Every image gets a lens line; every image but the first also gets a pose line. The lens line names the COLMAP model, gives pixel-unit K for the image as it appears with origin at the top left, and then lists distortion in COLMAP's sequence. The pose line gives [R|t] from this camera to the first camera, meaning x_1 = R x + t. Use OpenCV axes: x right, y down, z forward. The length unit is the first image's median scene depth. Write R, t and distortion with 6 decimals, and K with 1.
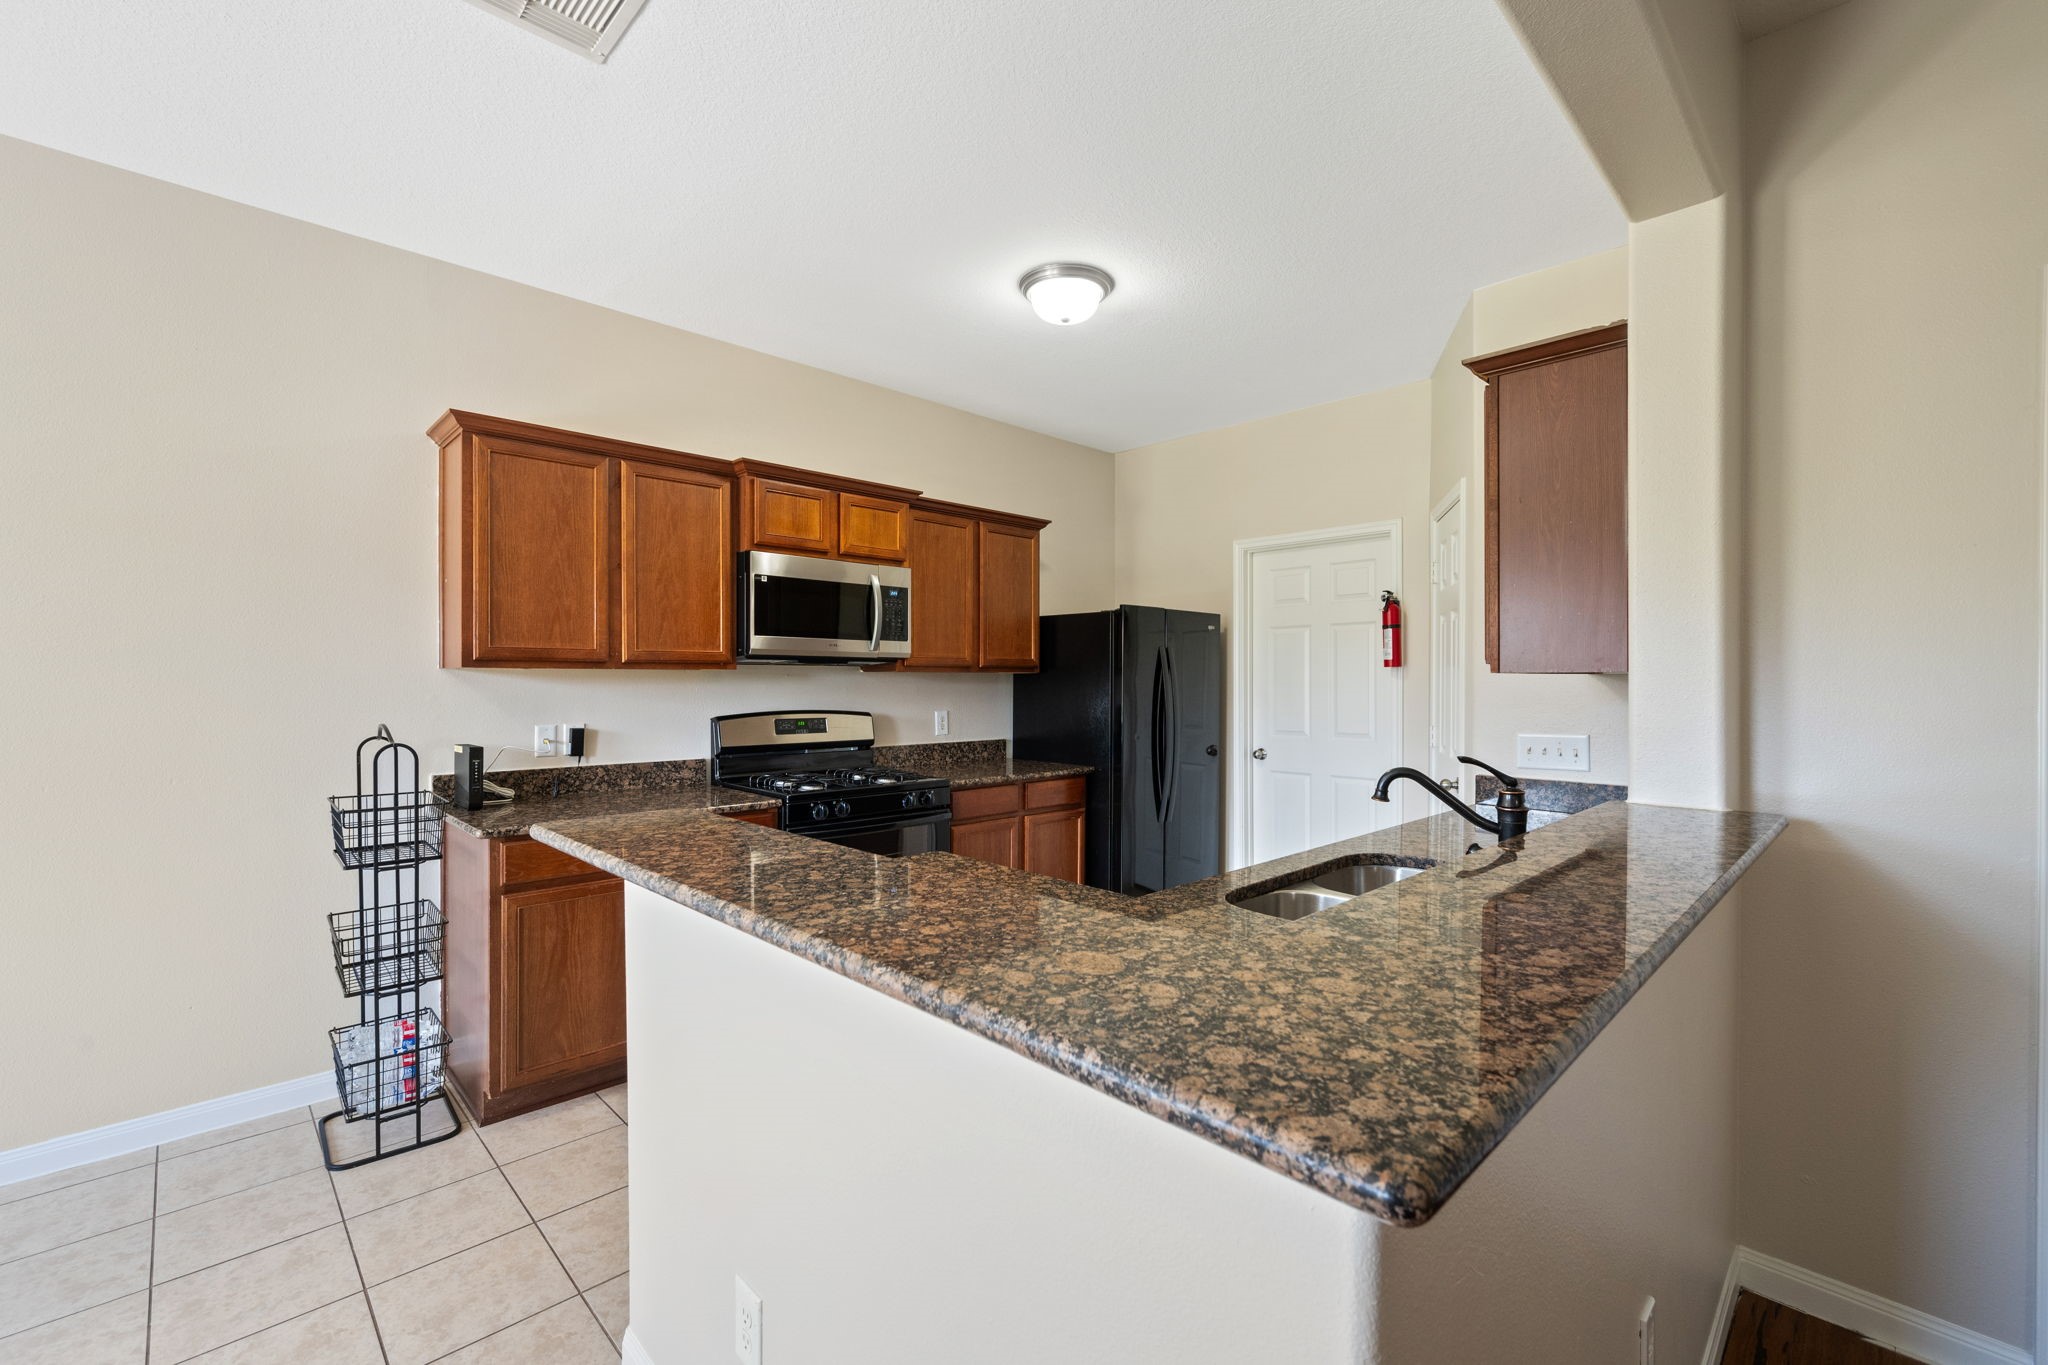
lens RADIAL K [[867.1, 0, 1024.0], [0, 867.1, 682.5], [0, 0, 1]] dist [-0.000818, 0.000052]
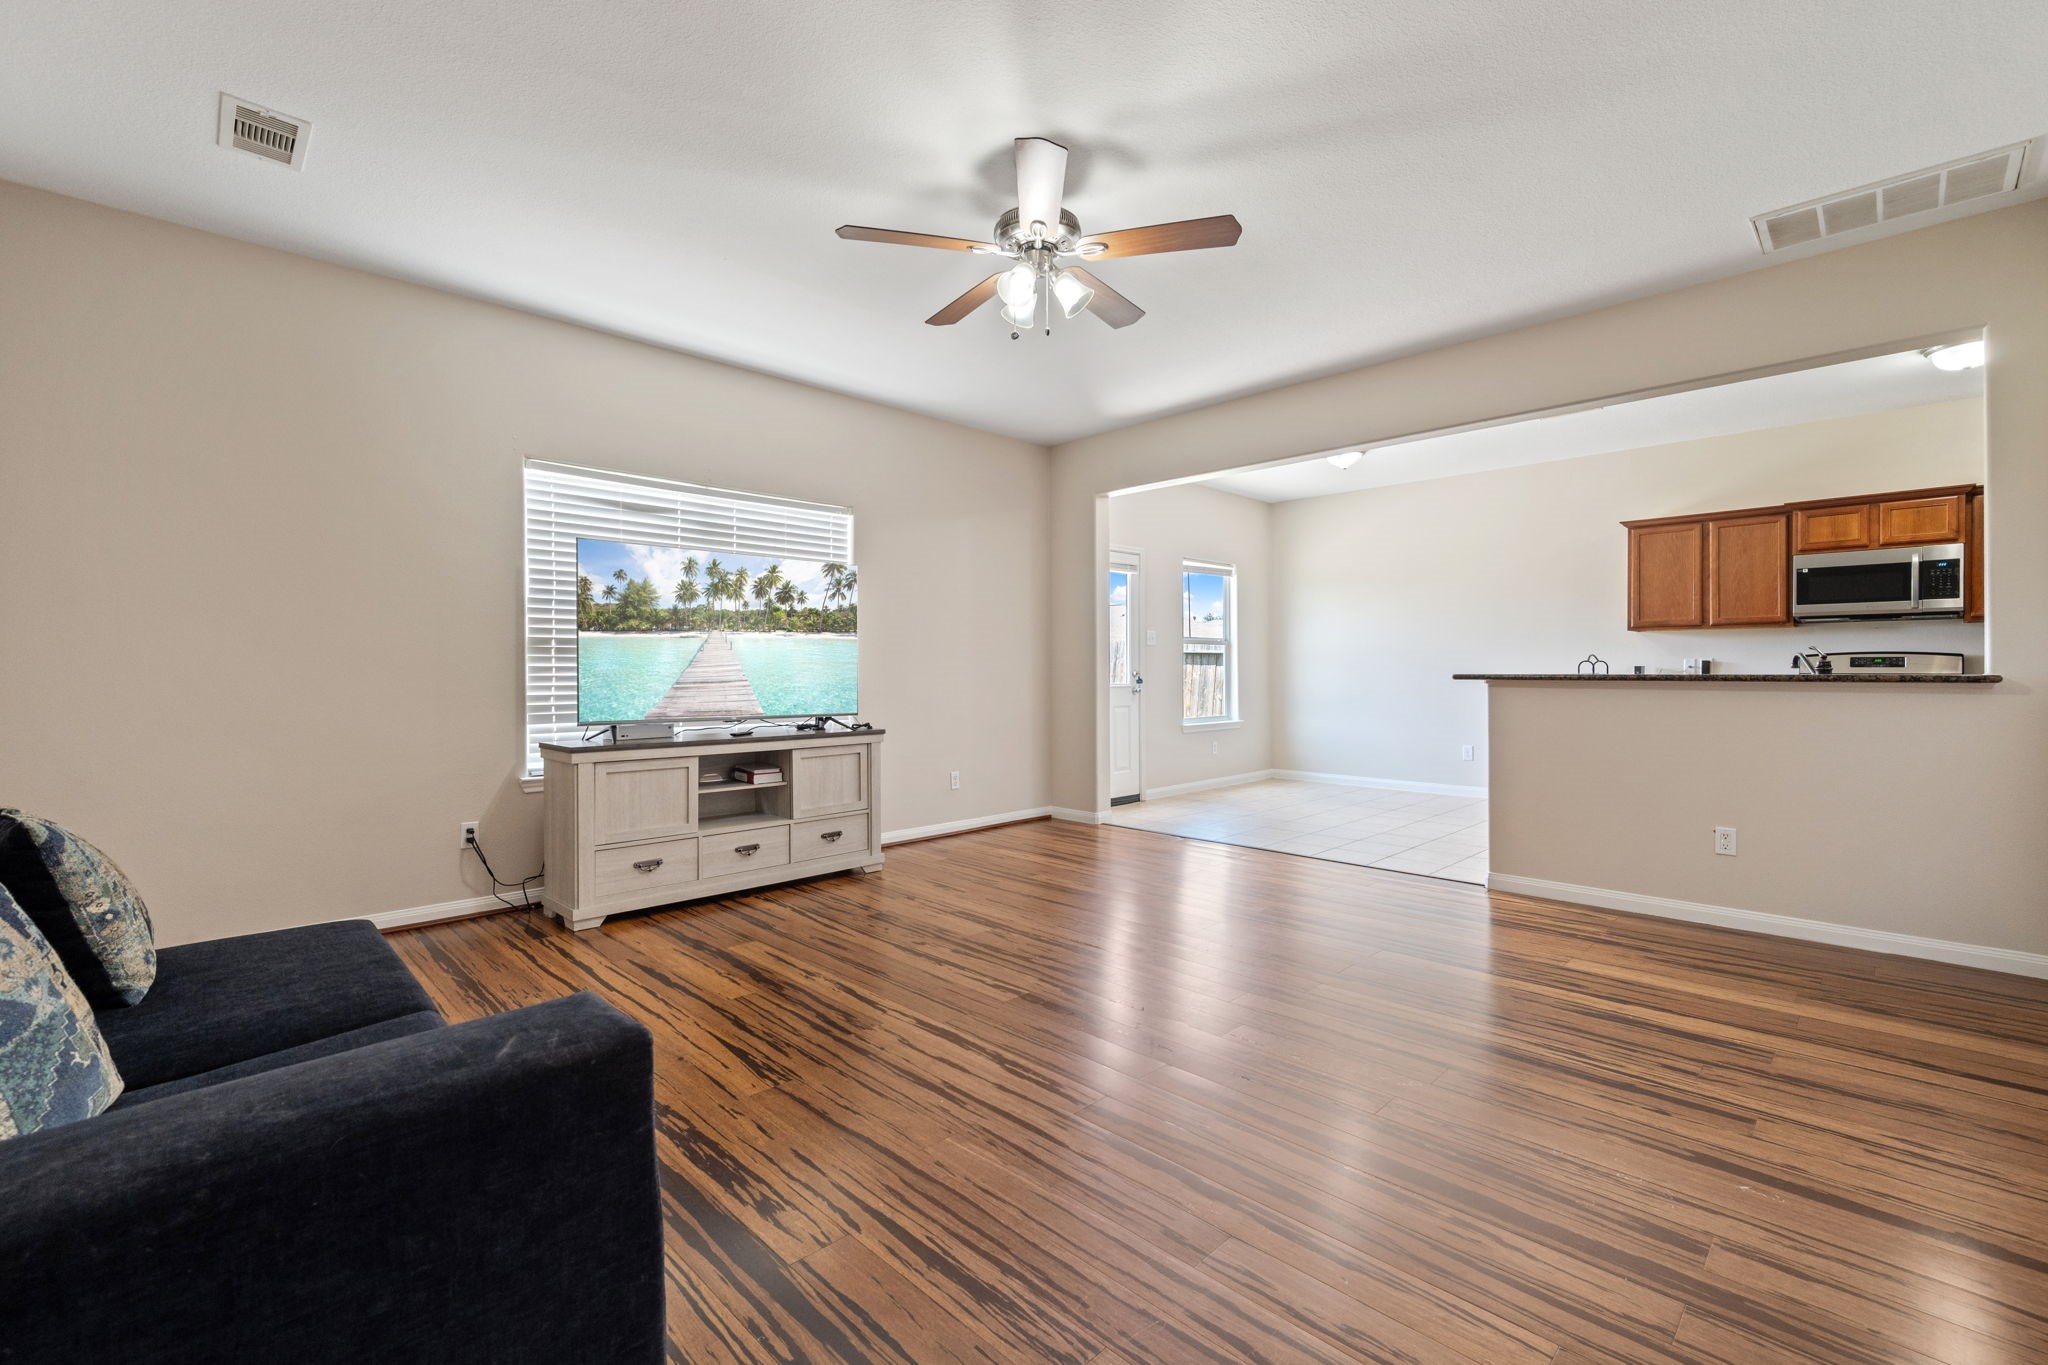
lens RADIAL K [[881.3, 0, 1007.7], [0, 881.3, 680.1], [0, 0, 1]] dist [-0.003758, -0.000425]
pose [[-0.002129, 0.004321, -0.999988, 1.282887], [-0.002958, 0.999986, 0.004327, 0.081606], [0.999993, 0.002968, -0.002116, -0.492623]]
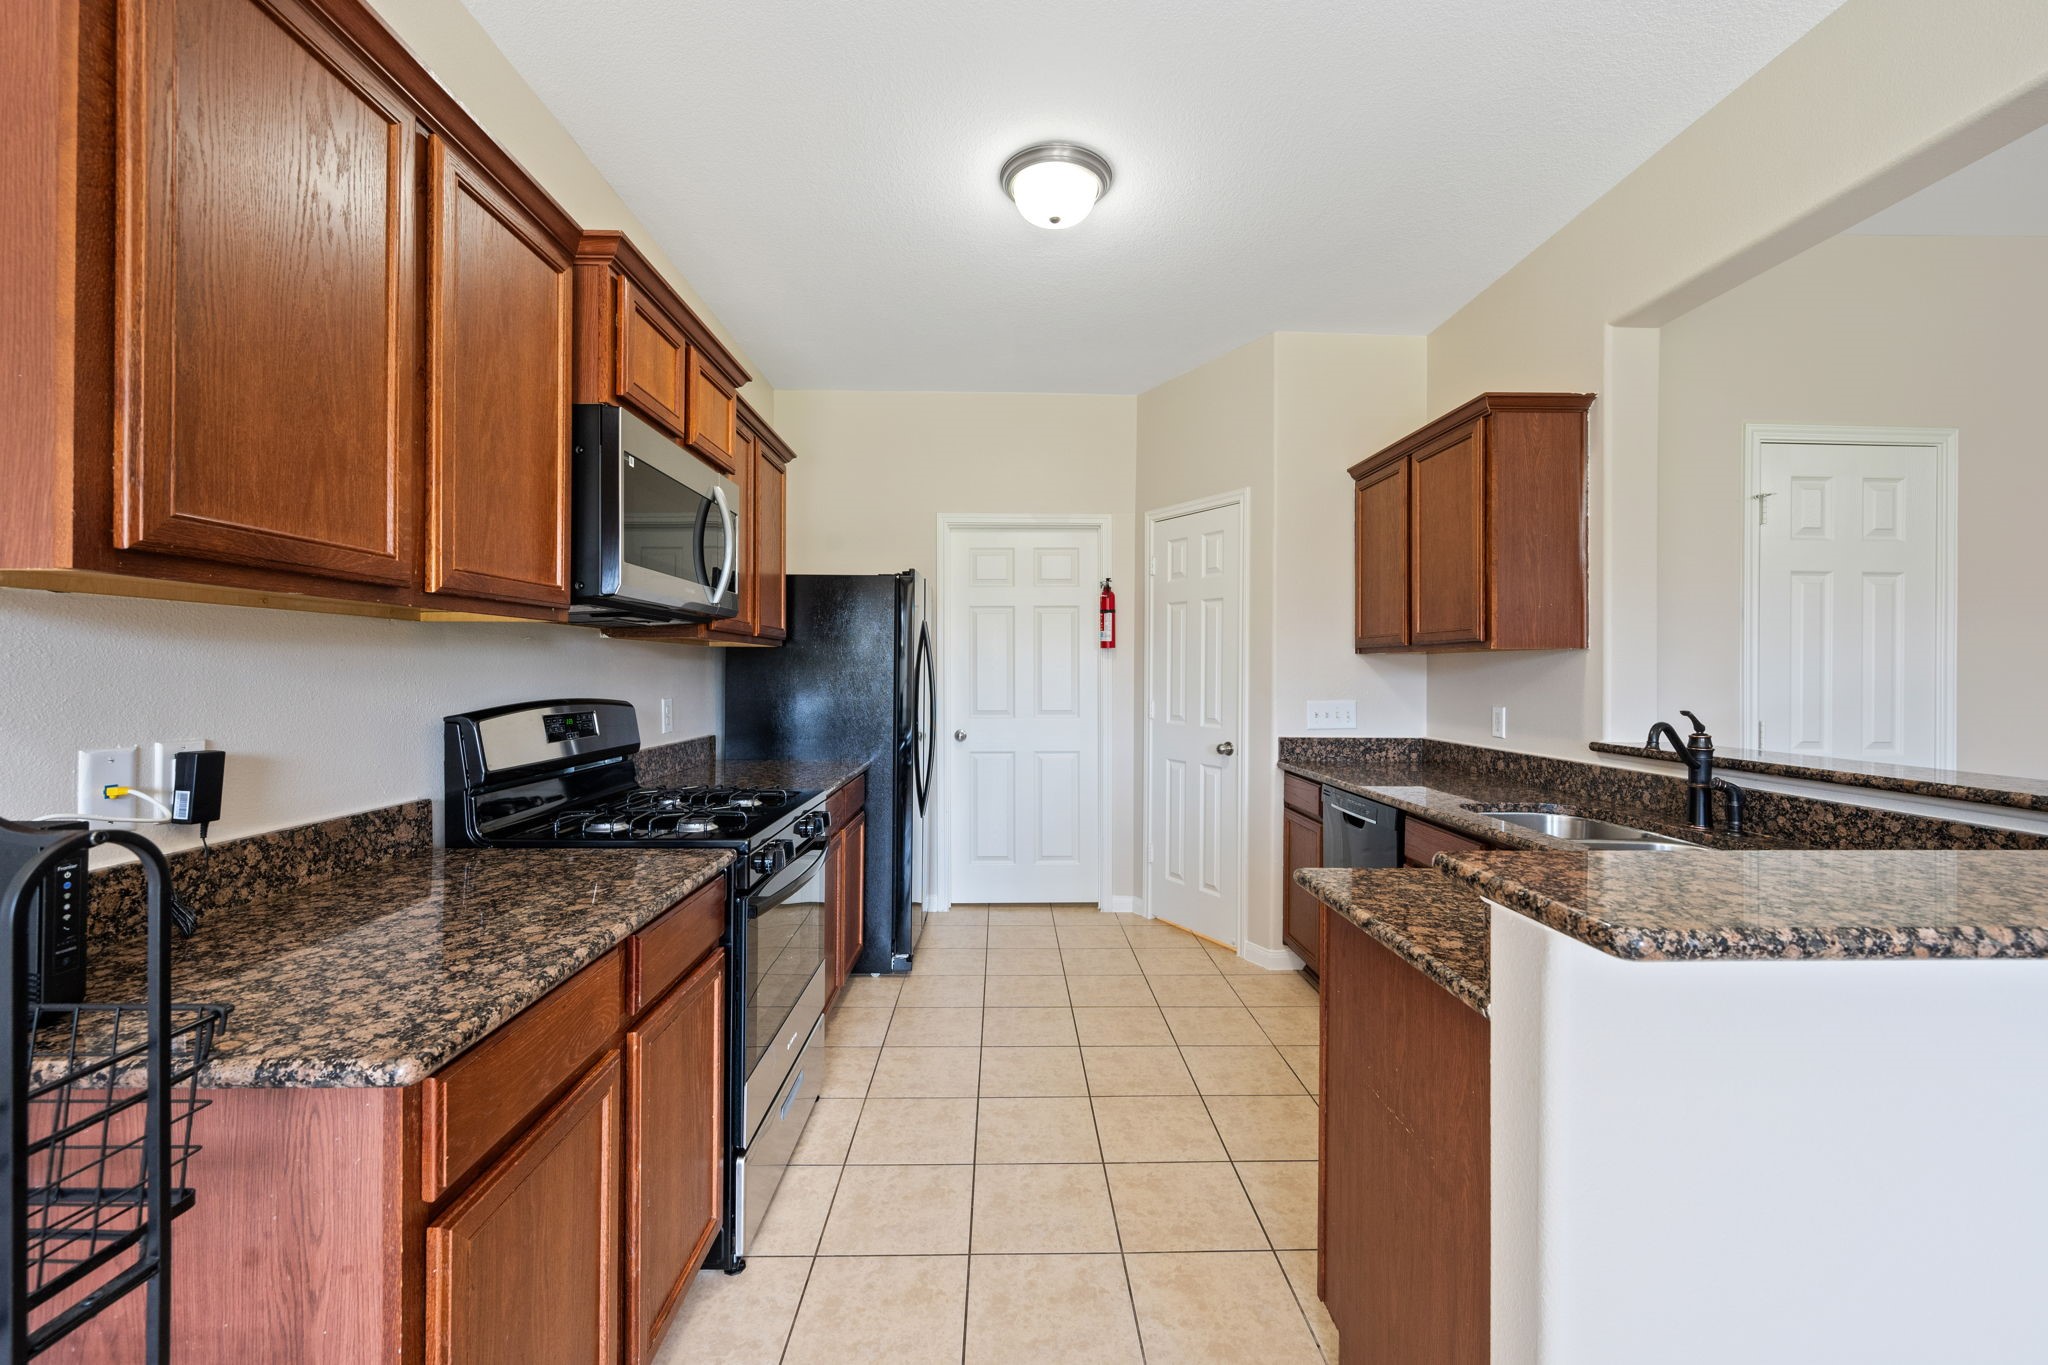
lens RADIAL K [[837.0, 0, 1031.2], [0, 837.0, 670.2], [0, 0, 1]] dist [-0.000041, 0.000070]
pose [[0.676143, 0.004891, 0.736755, -0.476166], [-0.004676, 0.999986, -0.002347, 0.013175], [-0.736756, -0.001858, 0.676156, 0.408509]]
